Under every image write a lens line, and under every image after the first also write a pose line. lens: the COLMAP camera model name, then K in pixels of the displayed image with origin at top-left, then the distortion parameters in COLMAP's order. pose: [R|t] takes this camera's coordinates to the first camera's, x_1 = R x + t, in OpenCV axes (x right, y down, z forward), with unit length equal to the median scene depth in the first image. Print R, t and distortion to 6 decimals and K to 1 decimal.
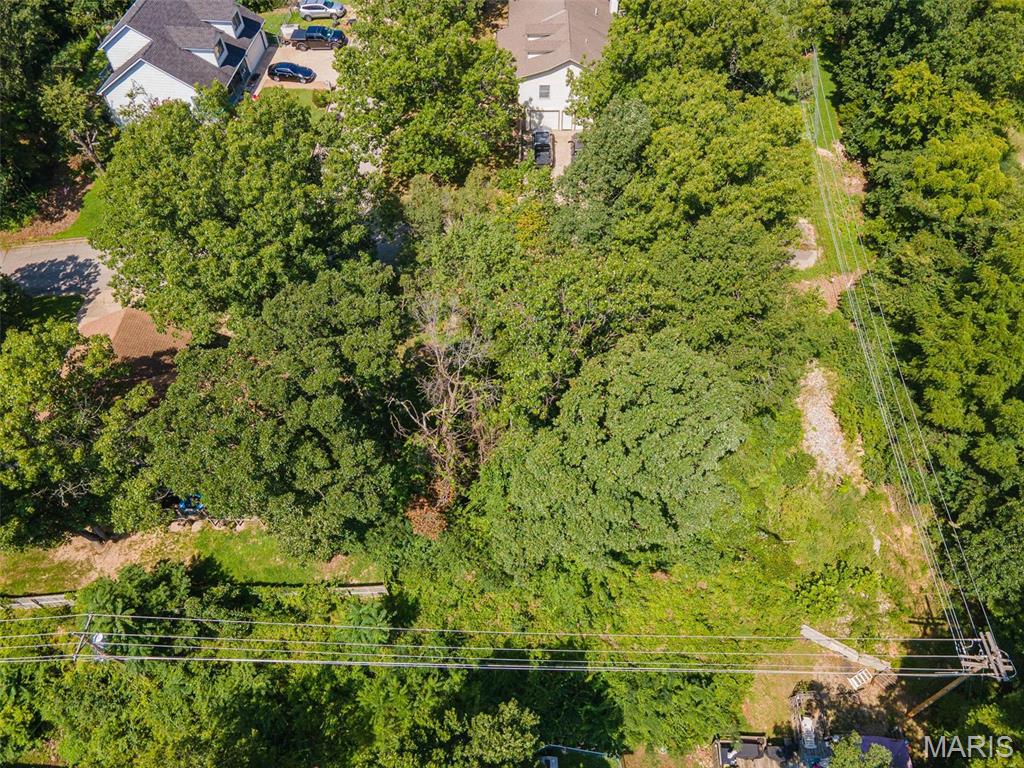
lens RADIAL K [[746.2, 0, 514.3], [0, 746.2, 381.7], [0, 0, 1]] dist [0.042783, 0.007325]
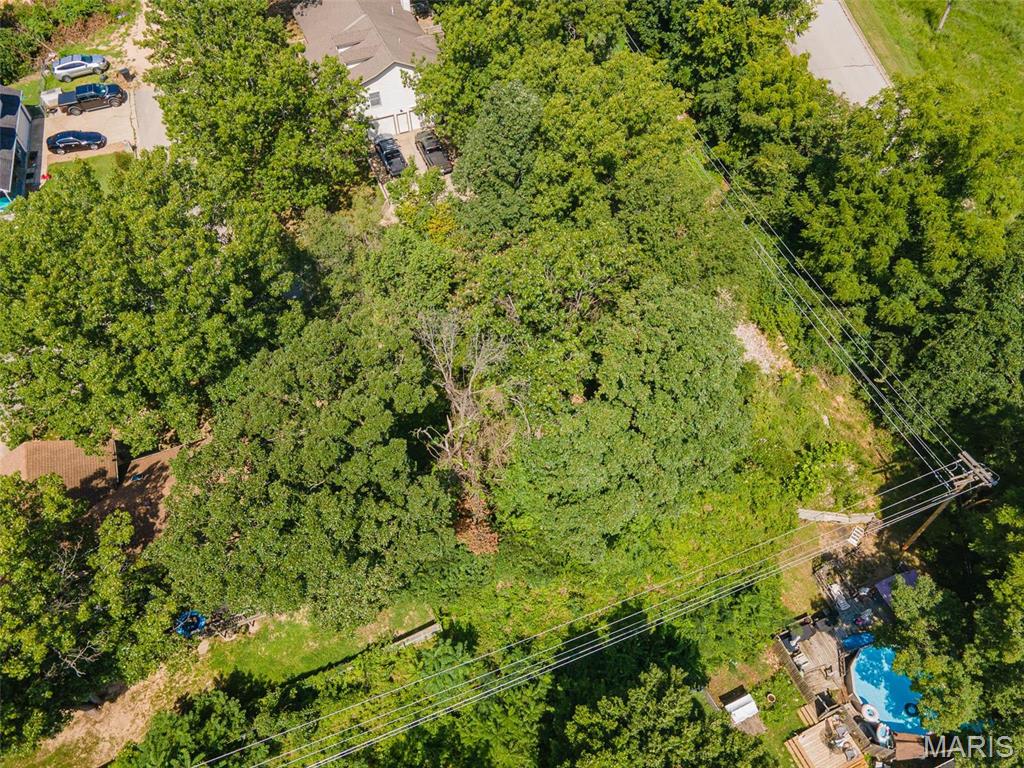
lens RADIAL K [[747.3, 0, 517.6], [0, 747.3, 379.5], [0, 0, 1]] dist [0.031847, 0.028346]
pose [[0.918071, -0.310976, 0.245844, -0.208172], [0.311374, 0.949516, 0.038287, -0.027793], [-0.245339, 0.041400, 0.968553, 0.029345]]
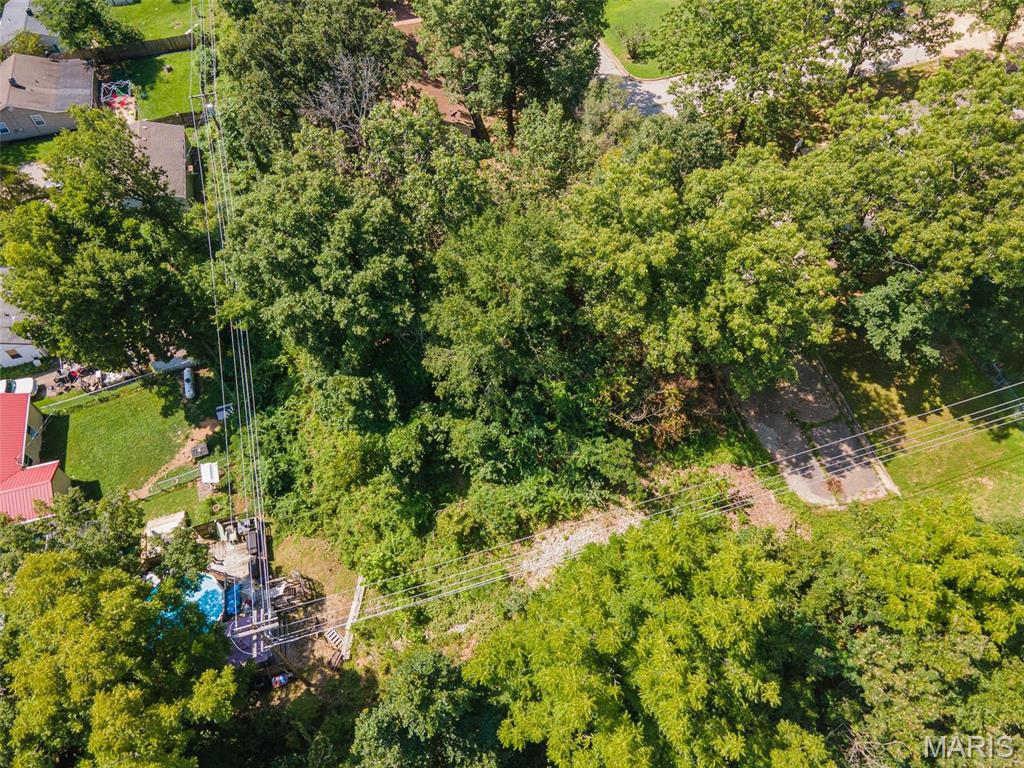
lens RADIAL K [[747.1, 0, 522.0], [0, 747.1, 380.5], [0, 0, 1]] dist [0.022060, 0.034300]
pose [[0.298314, 0.793232, -0.530840, 0.798807], [-0.751703, 0.537981, 0.381470, -0.380673], [0.588176, 0.285236, 0.756762, 0.274688]]
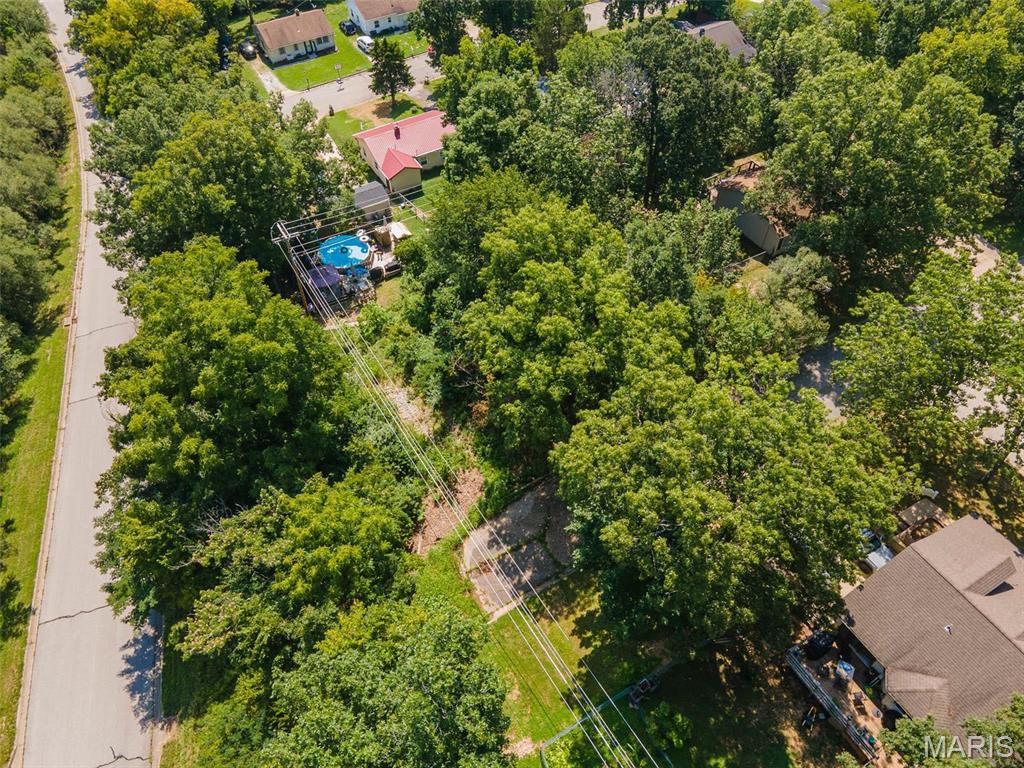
lens RADIAL K [[747.3, 0, 517.6], [0, 747.3, 379.5], [0, 0, 1]] dist [0.031847, 0.028346]
pose [[-0.846945, 0.419020, -0.327272, 0.702134], [-0.413103, -0.131113, 0.901197, -1.184612], [0.334710, 0.898461, 0.284144, 0.786423]]
